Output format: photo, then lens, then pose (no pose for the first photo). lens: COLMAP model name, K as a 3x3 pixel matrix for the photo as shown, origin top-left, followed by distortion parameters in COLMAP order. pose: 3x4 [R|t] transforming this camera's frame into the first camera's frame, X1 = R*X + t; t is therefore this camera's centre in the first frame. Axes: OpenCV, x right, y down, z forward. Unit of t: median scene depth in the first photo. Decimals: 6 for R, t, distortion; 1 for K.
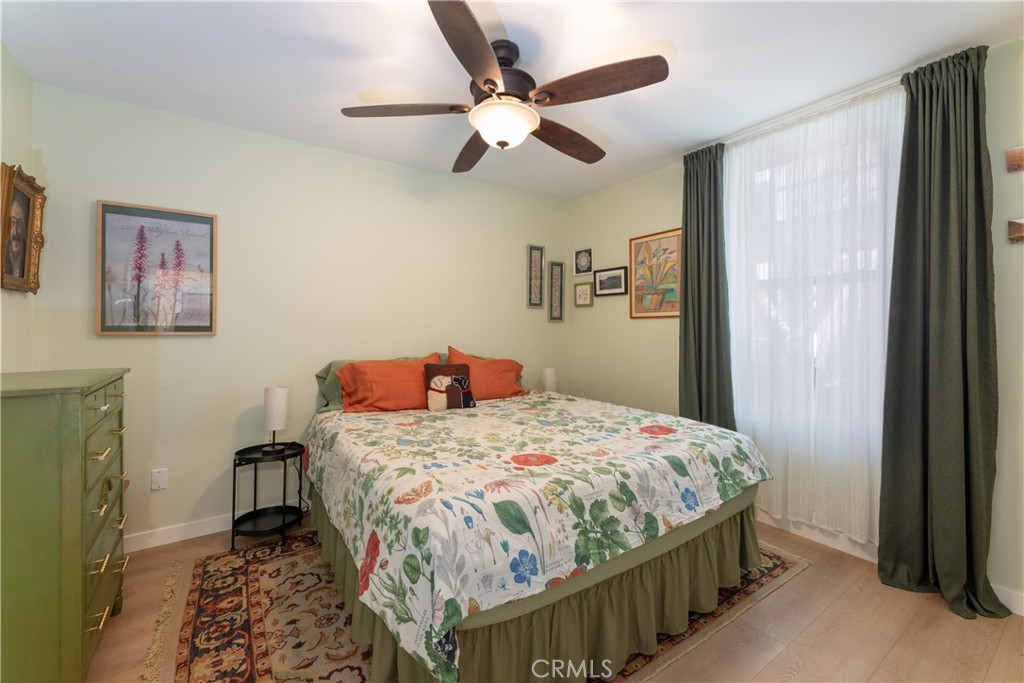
lens RADIAL K [[413.4, 0, 508.4], [0, 413.4, 332.6], [0, 0, 1]] dist [0.000593, 0.000022]
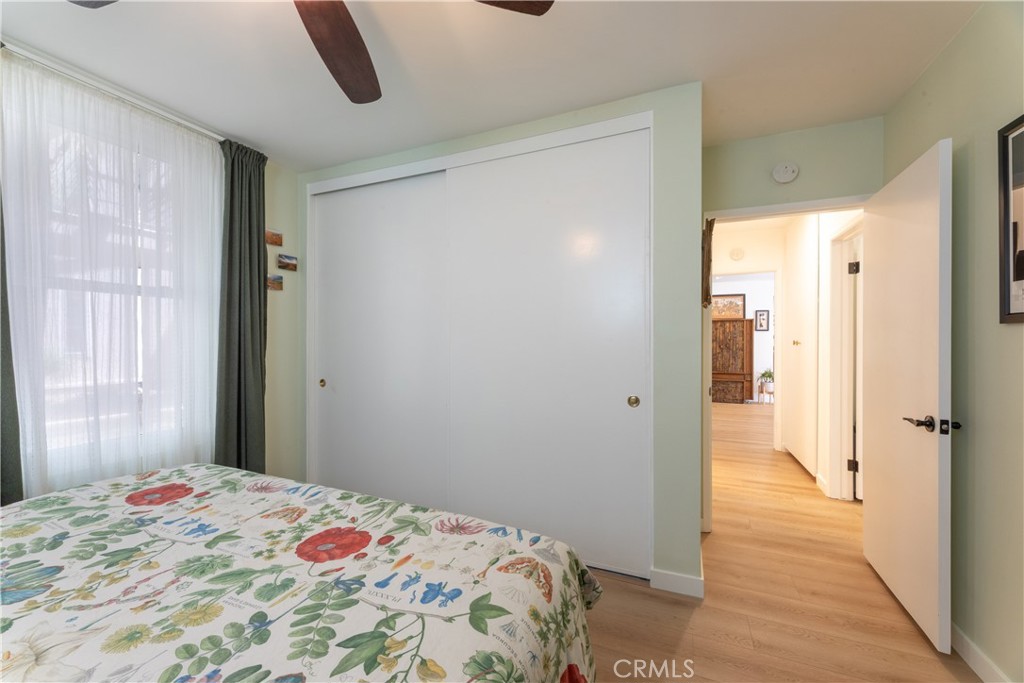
lens RADIAL K [[413.4, 0, 508.8], [0, 413.4, 341.8], [0, 0, 1]] dist [0.000593, 0.000022]
pose [[-0.542065, -0.001038, 0.840336, -0.649281], [0.008080, 0.999947, 0.006448, -0.012493], [-0.840298, 0.010285, -0.542028, 1.145780]]
